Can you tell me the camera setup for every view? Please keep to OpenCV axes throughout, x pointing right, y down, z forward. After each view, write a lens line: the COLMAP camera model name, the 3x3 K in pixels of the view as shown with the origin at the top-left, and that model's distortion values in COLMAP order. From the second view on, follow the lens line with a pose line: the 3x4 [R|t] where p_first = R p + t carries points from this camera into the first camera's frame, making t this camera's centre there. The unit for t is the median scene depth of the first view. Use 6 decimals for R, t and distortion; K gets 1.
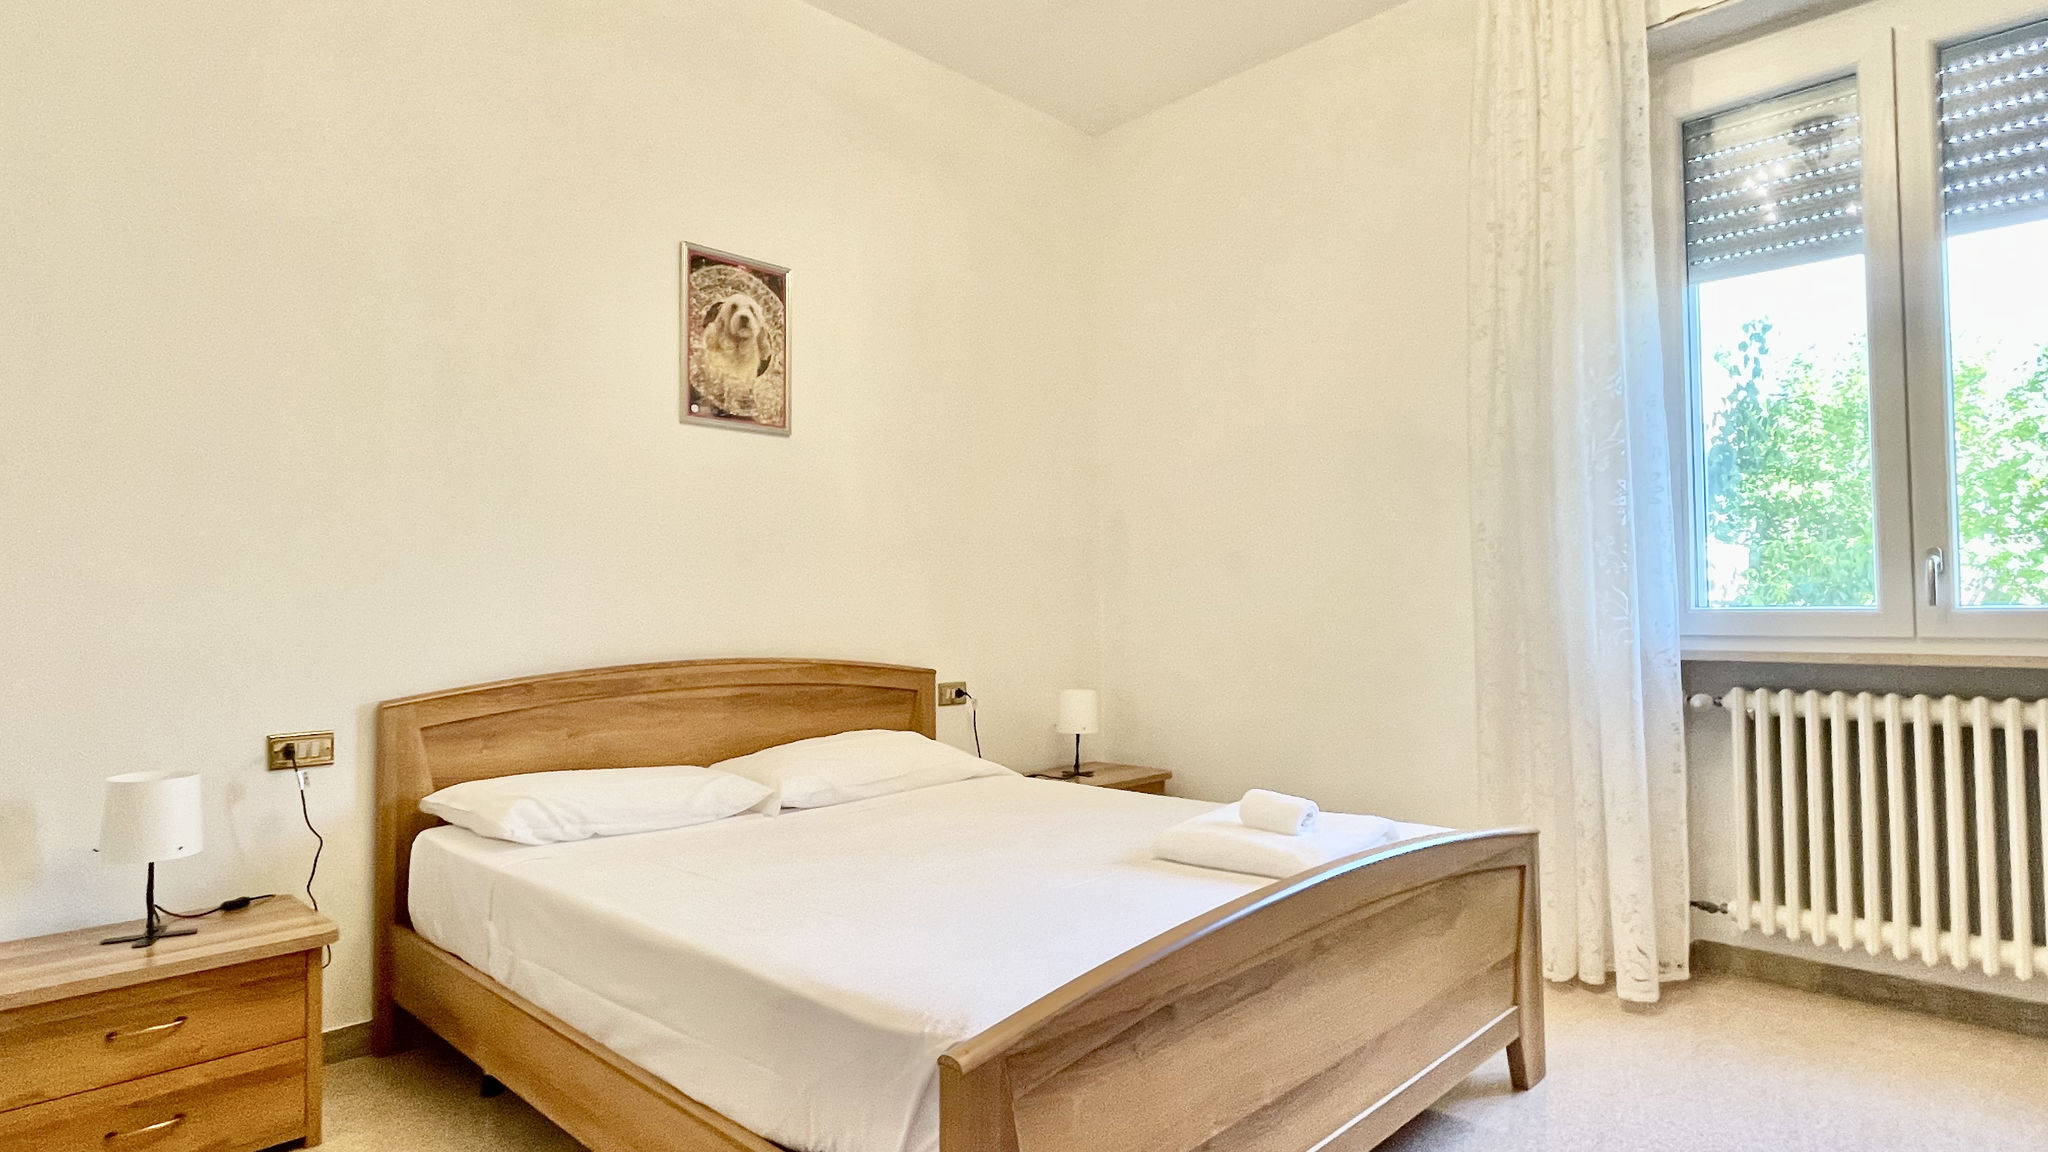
lens RADIAL K [[1110.8, 0, 1001.6], [0, 1110.8, 572.7], [0, 0, 1]] dist [-0.003490, 0.000398]
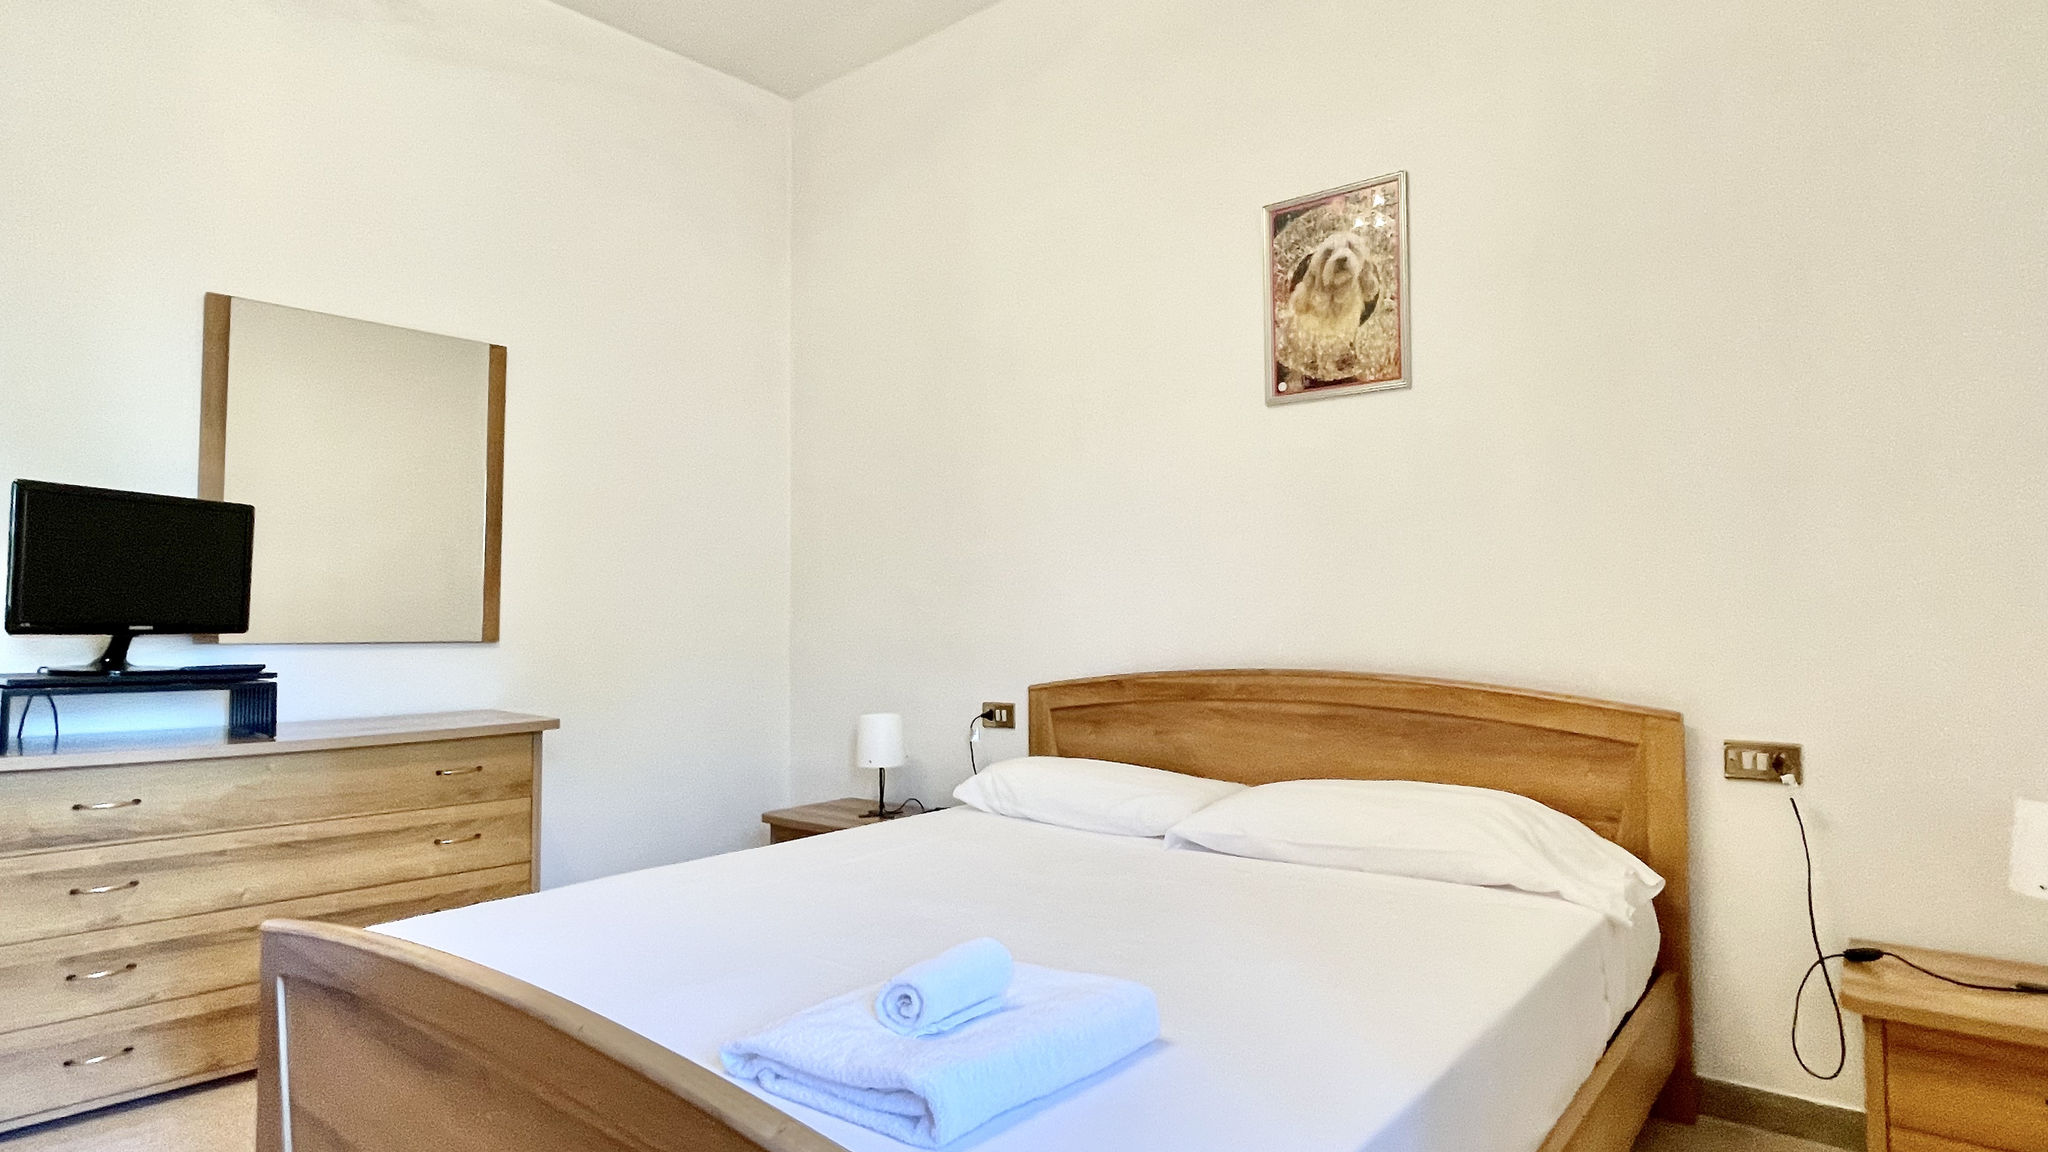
lens RADIAL K [[1110.8, 0, 1001.6], [0, 1110.8, 572.7], [0, 0, 1]] dist [-0.003490, 0.000398]
pose [[0.070991, -0.034060, -0.996895, 0.580411], [0.038904, 0.998751, -0.031353, 0.019745], [0.996718, -0.036558, 0.072227, 0.695579]]
